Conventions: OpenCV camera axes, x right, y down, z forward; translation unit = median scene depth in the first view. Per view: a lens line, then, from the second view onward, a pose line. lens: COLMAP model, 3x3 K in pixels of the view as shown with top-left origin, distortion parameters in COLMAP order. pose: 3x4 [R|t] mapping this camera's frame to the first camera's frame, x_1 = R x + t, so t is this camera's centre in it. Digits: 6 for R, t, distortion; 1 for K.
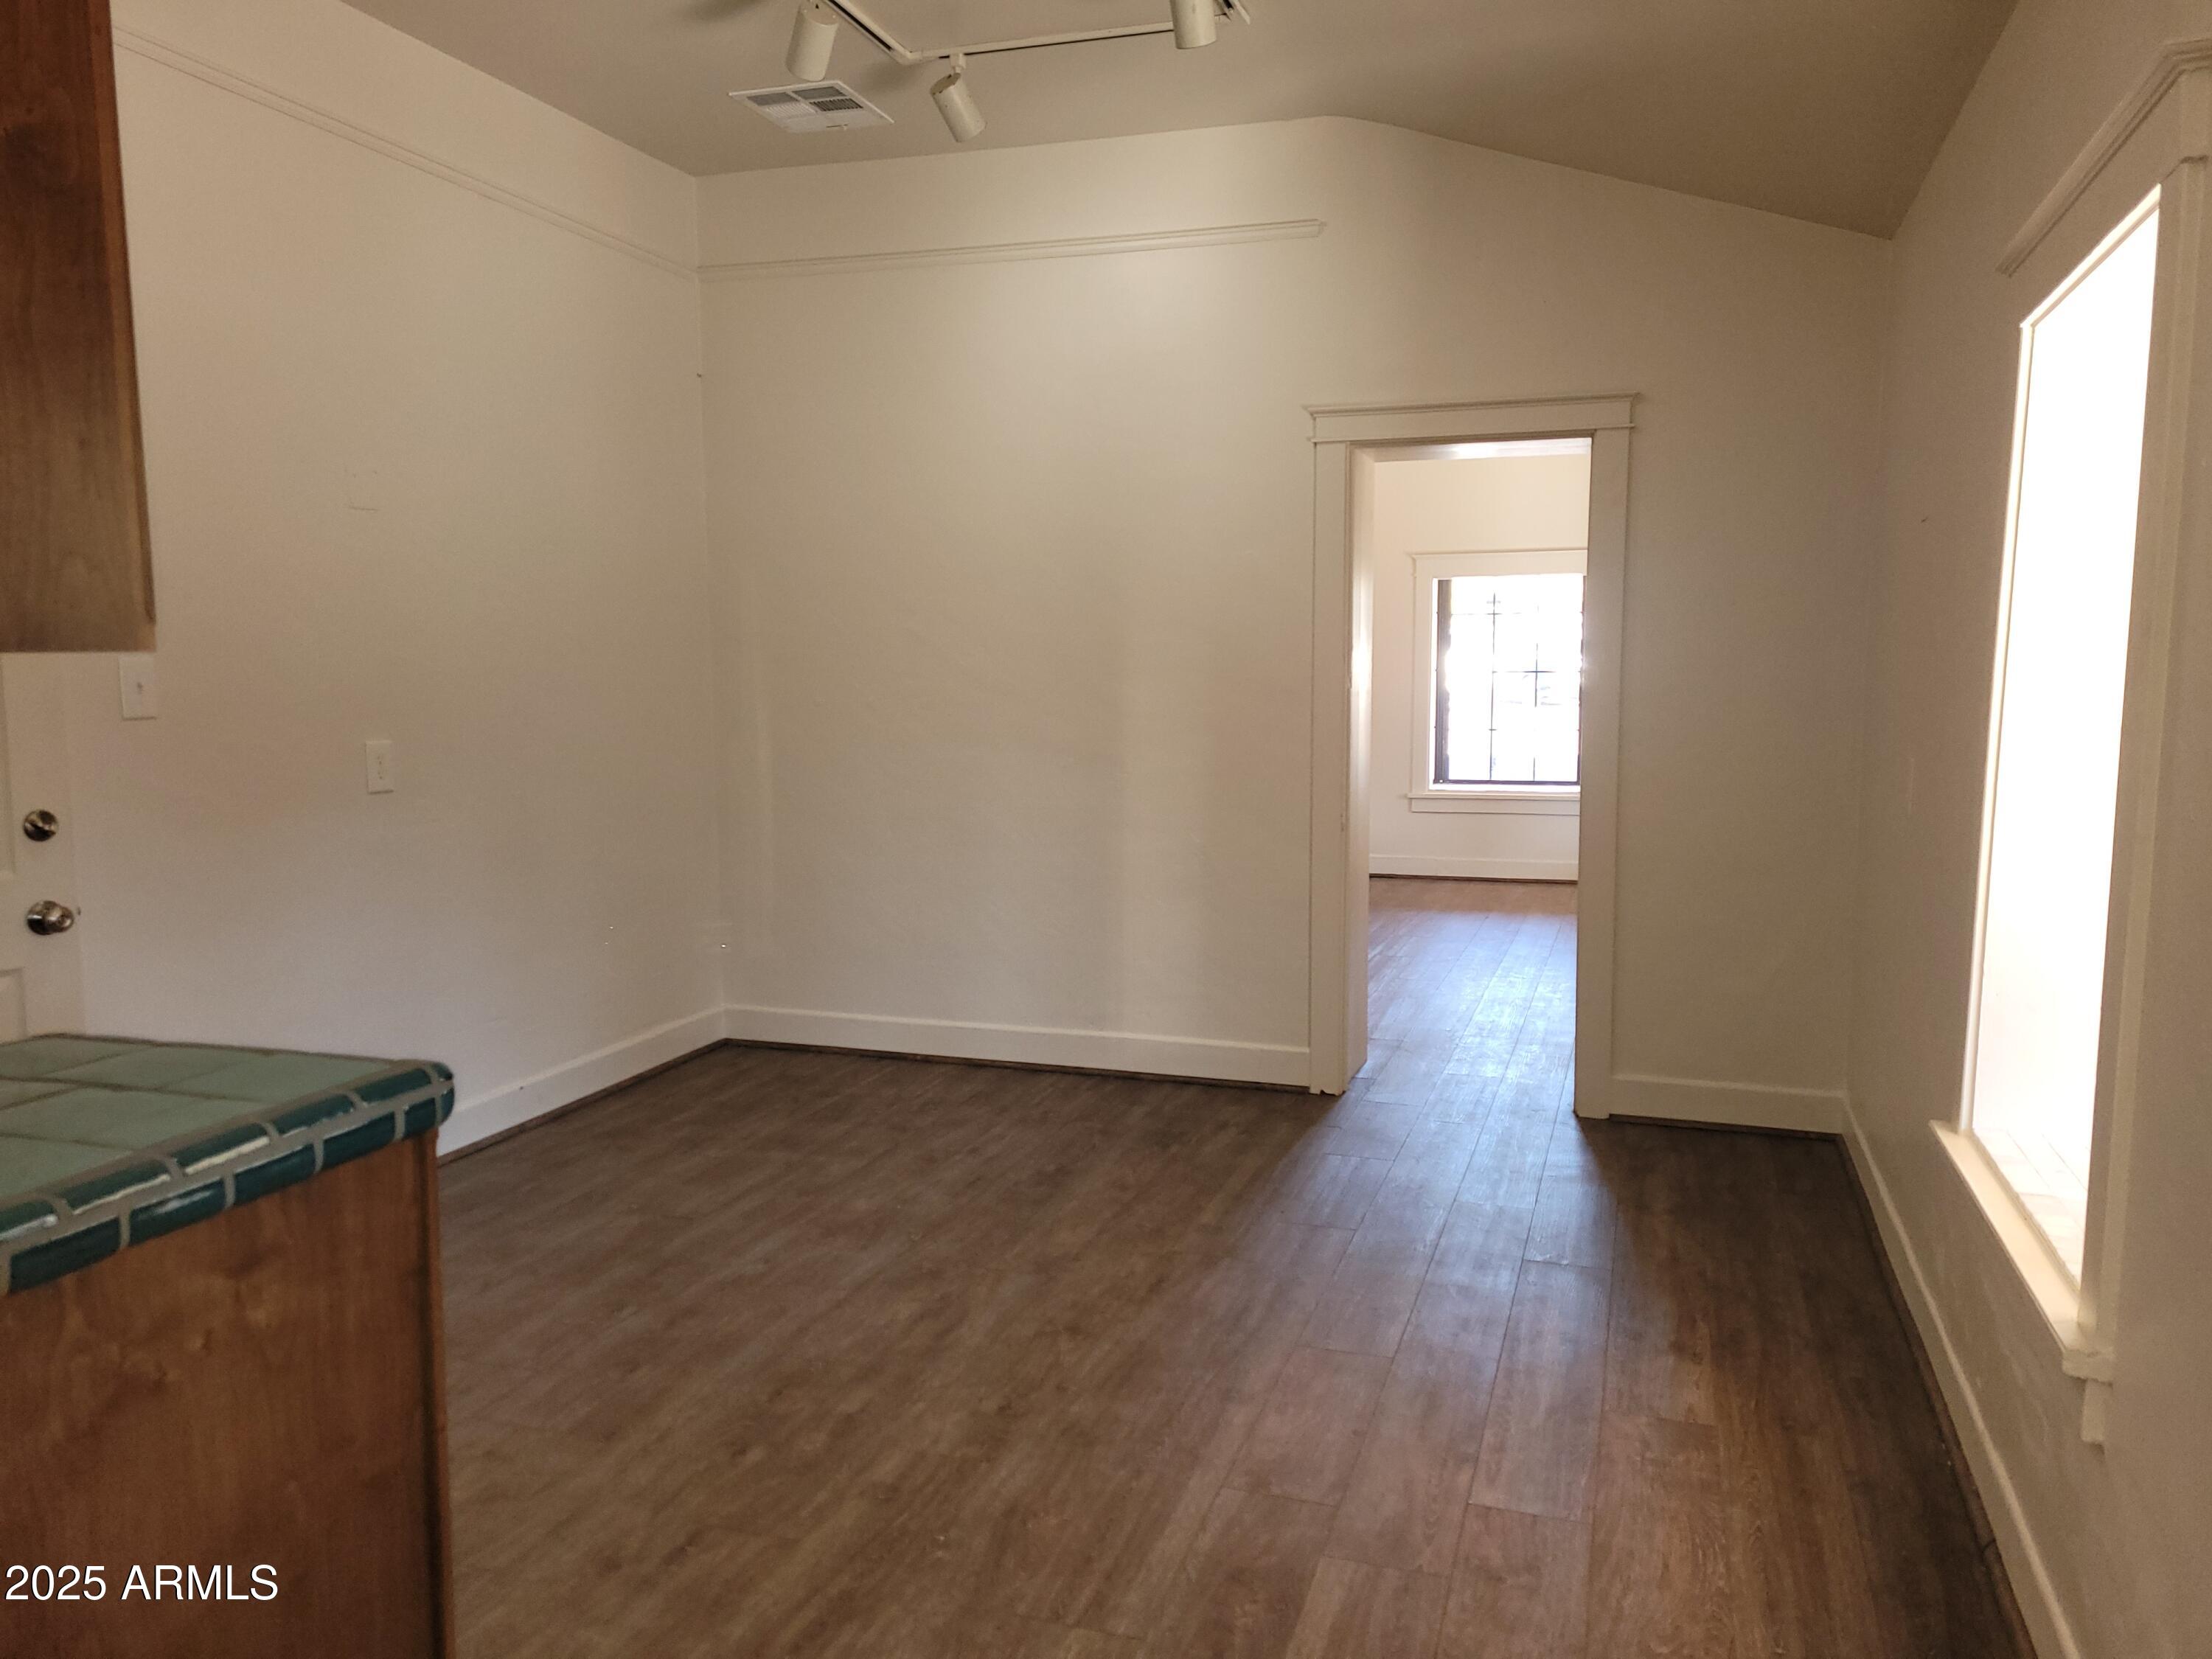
lens RADIAL K [[1662.5, 0, 1110.2], [0, 1662.5, 840.9], [0, 0, 1]] dist [0.044037, -0.024085]
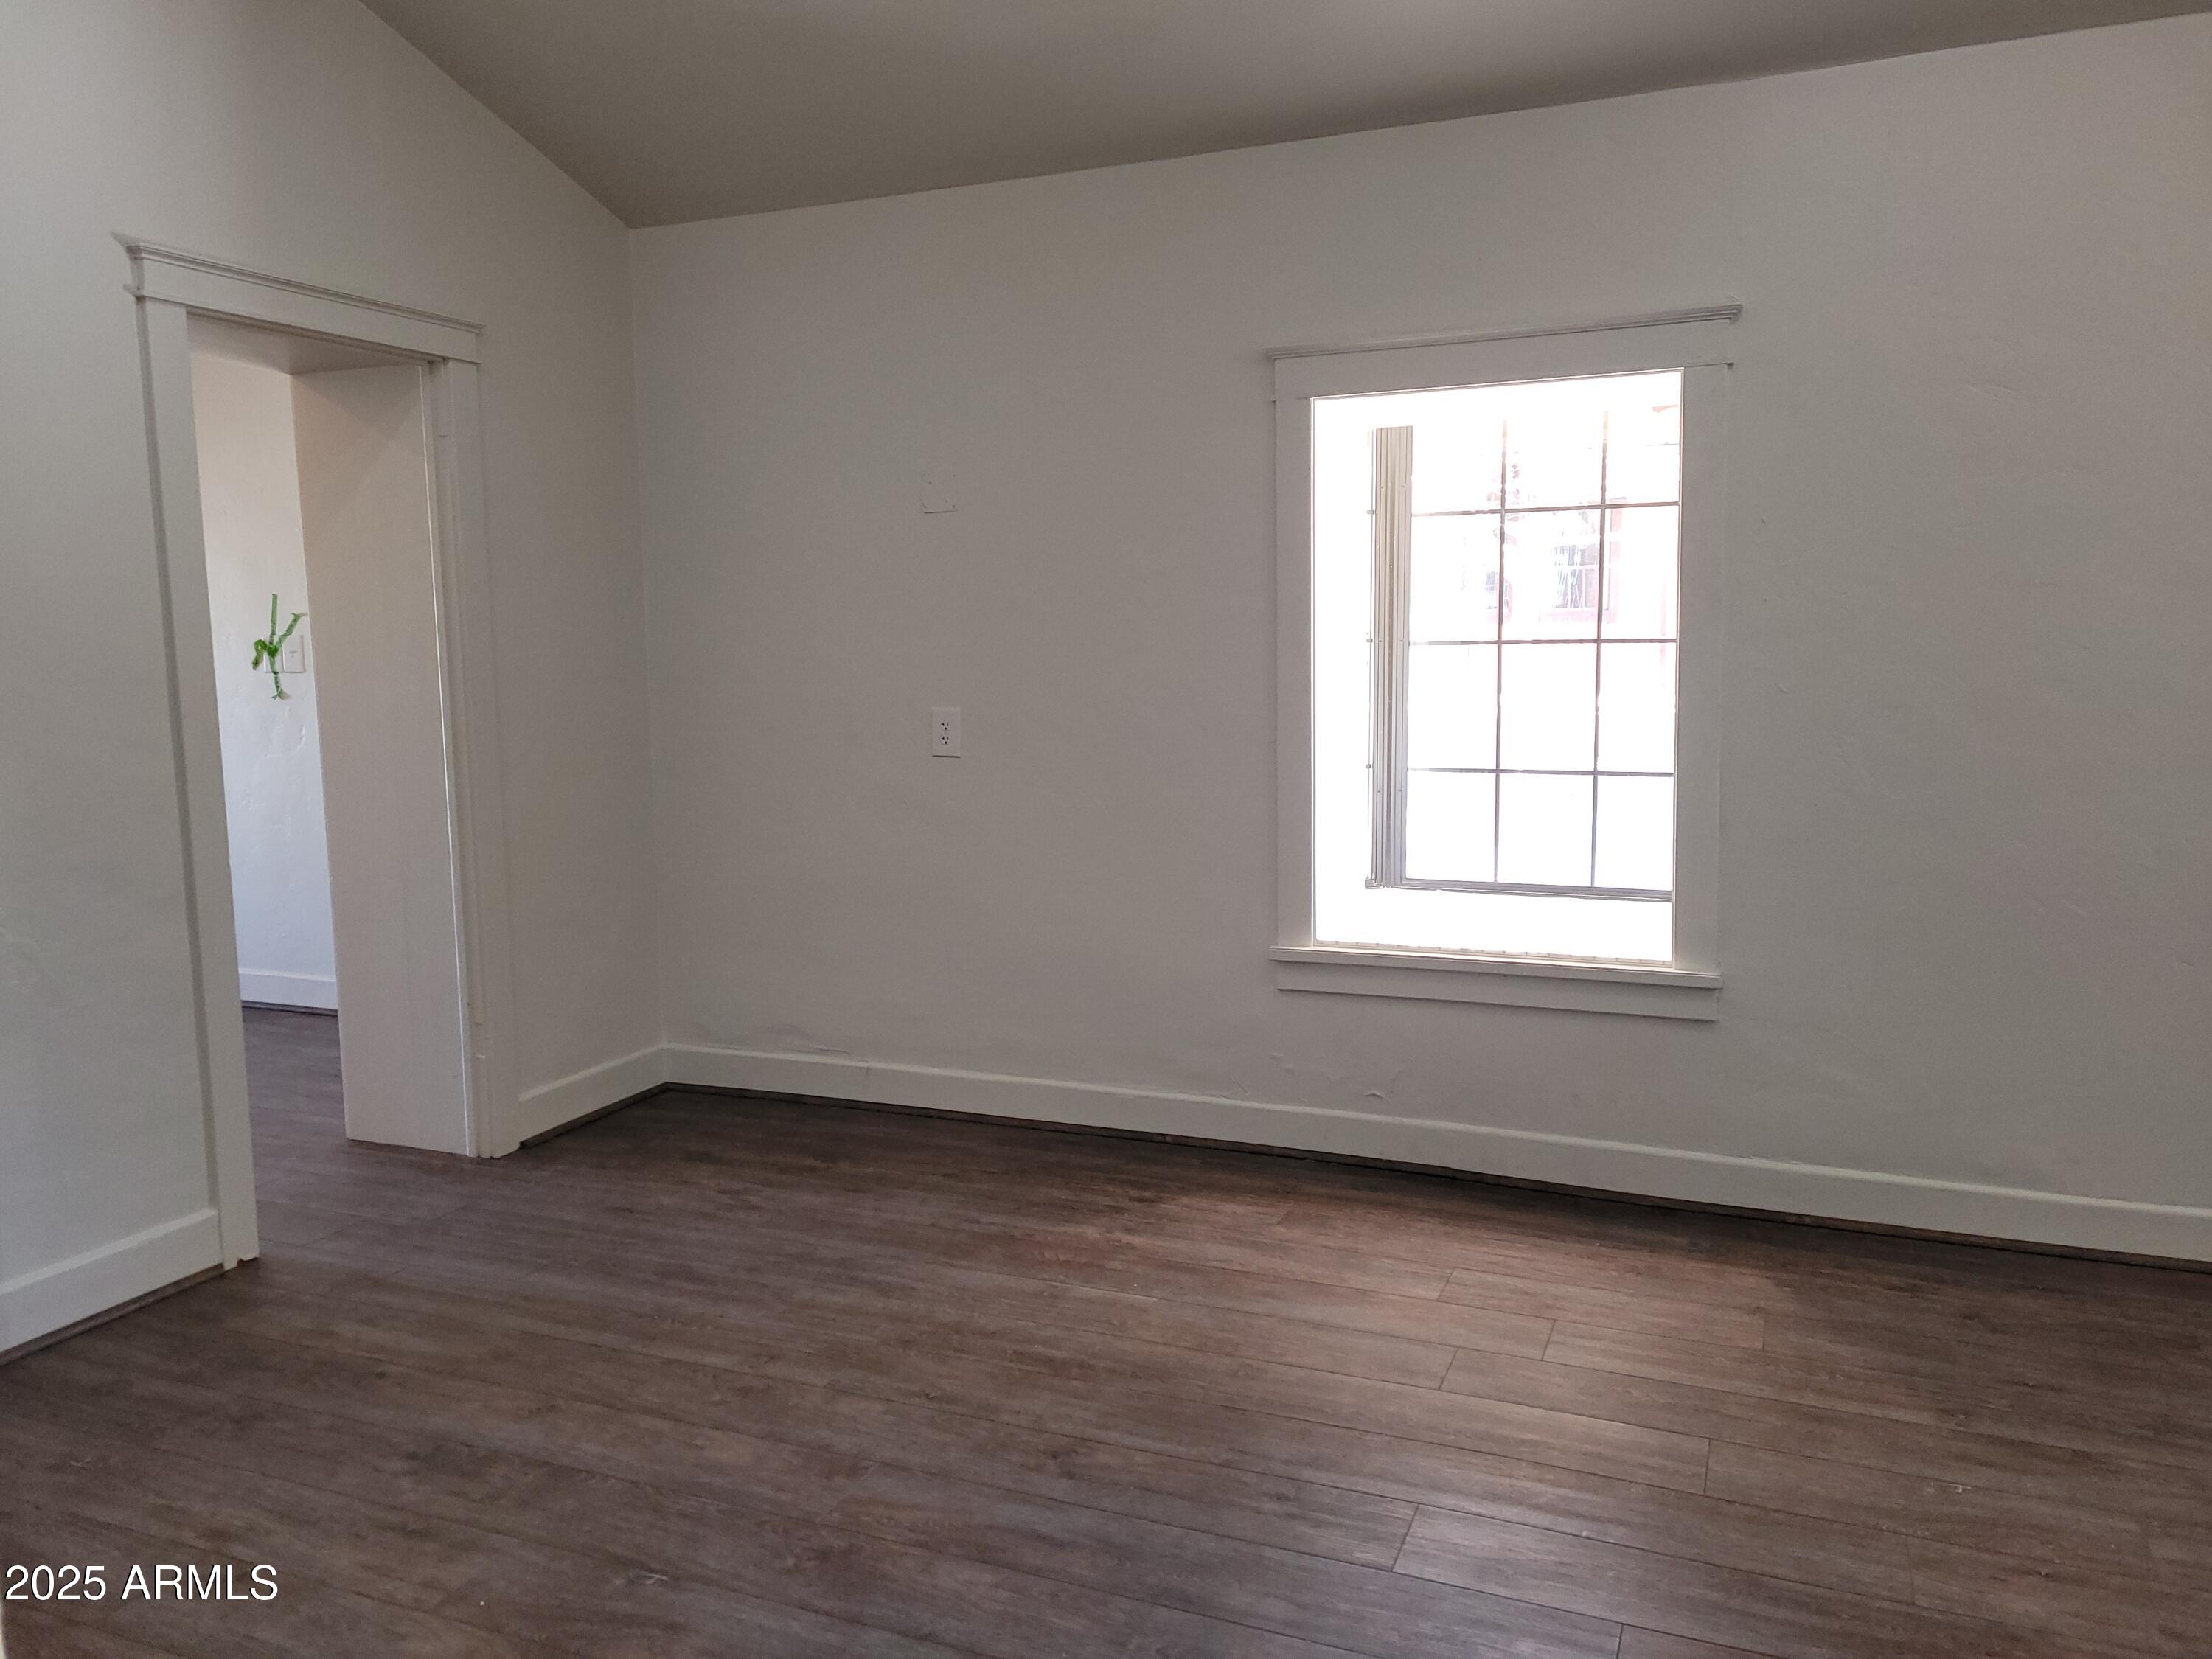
lens RADIAL K [[1662.5, 0, 1094.2], [0, 1662.5, 826.5], [0, 0, 1]] dist [0.044037, -0.024085]
pose [[0.071472, -0.119918, 0.990208, -0.635948], [0.118852, 0.986698, 0.110914, -0.075359], [-0.990336, 0.109760, 0.084773, 0.717252]]
